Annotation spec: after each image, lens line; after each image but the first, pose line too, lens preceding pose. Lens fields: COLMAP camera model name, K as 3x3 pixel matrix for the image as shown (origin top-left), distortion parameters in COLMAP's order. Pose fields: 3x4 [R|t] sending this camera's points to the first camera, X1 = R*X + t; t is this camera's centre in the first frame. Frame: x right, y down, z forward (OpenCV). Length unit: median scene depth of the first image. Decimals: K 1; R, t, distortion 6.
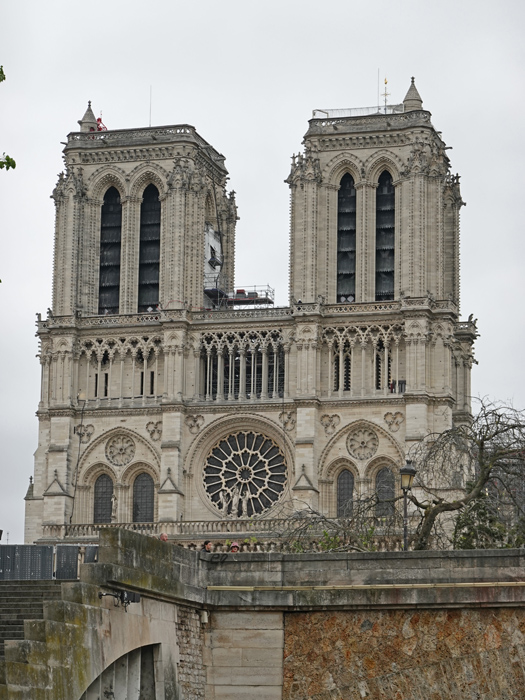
lens RADIAL K [[1973.5, 0, 262.9], [0, 1973.5, 351.5], [0, 0, 1]] dist [-0.021185, 0.000000]
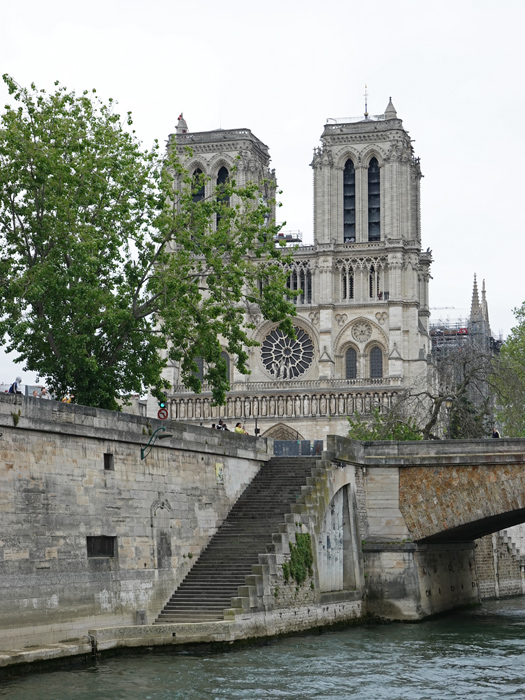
lens RADIAL K [[1387.6, 0, 262.5], [0, 1387.6, 348.6], [0, 0, 1]] dist [-0.096748, 0.000000]
pose [[0.999895, -0.014475, -0.001109, -0.027764], [0.014517, 0.997088, 0.074868, -0.024192], [0.000022, -0.074876, 0.997193, -0.110900]]
